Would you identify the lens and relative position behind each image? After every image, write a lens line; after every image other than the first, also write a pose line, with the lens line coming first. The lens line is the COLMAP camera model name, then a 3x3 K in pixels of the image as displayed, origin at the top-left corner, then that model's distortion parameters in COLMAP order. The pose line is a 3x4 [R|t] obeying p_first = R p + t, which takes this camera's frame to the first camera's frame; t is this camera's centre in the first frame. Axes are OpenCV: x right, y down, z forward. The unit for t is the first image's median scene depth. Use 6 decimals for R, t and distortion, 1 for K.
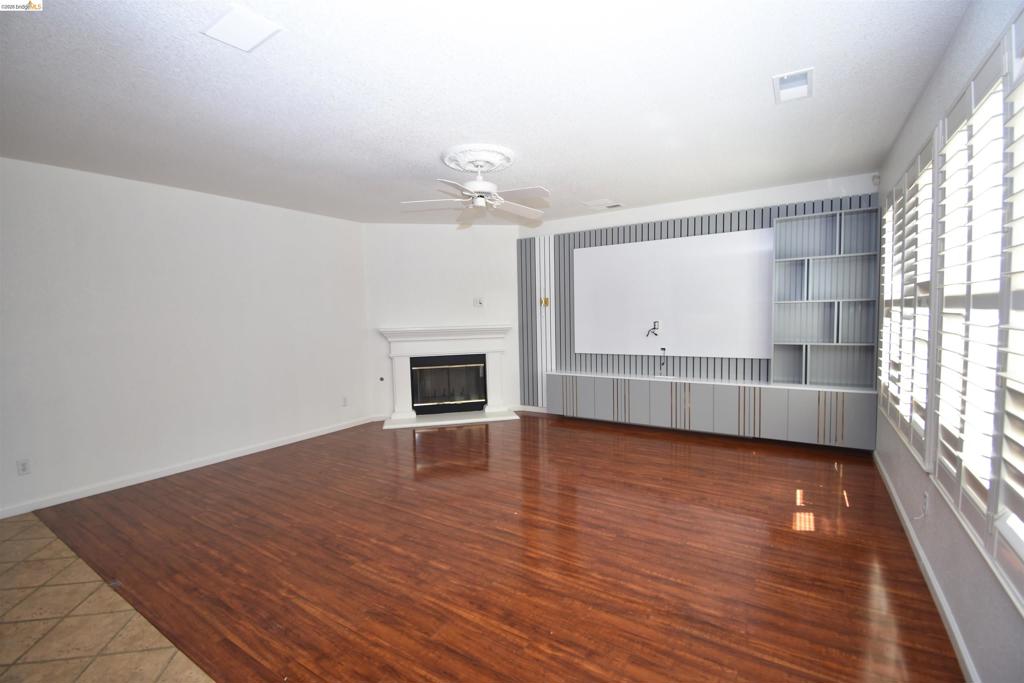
lens RADIAL K [[450.7, 0, 510.8], [0, 450.7, 340.9], [0, 0, 1]] dist [0.019495, 0.000042]
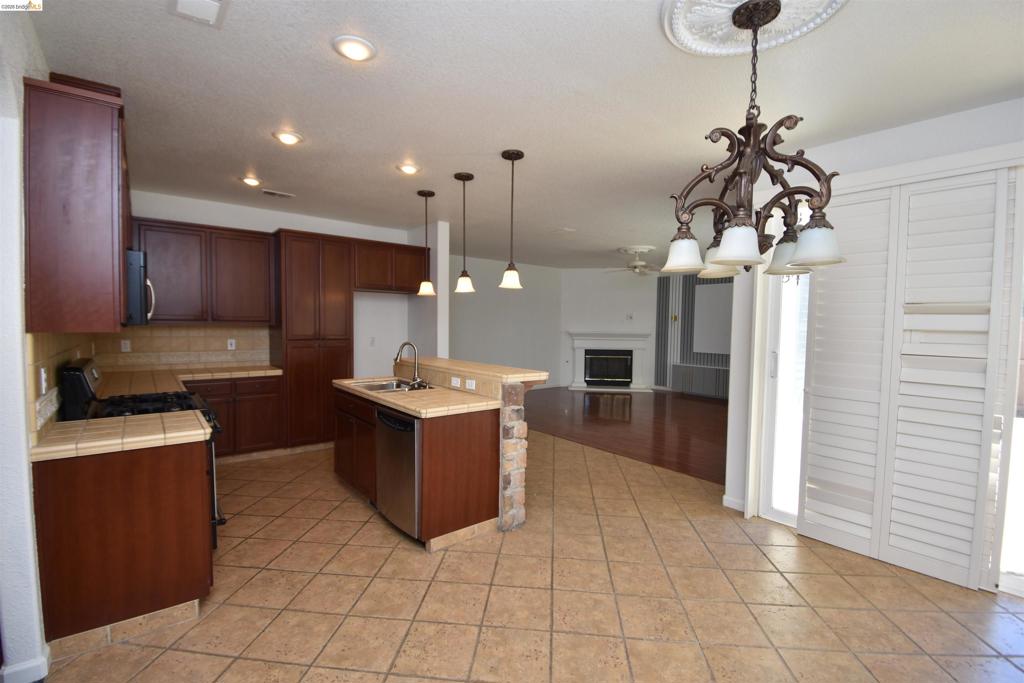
lens RADIAL K [[450.7, 0, 513.6], [0, 450.7, 343.1], [0, 0, 1]] dist [0.019495, 0.000042]
pose [[0.954800, 0.050292, -0.292965, 0.007627], [-0.055402, 0.998422, -0.009165, 0.042375], [0.292042, 0.024981, 0.956079, -0.631080]]
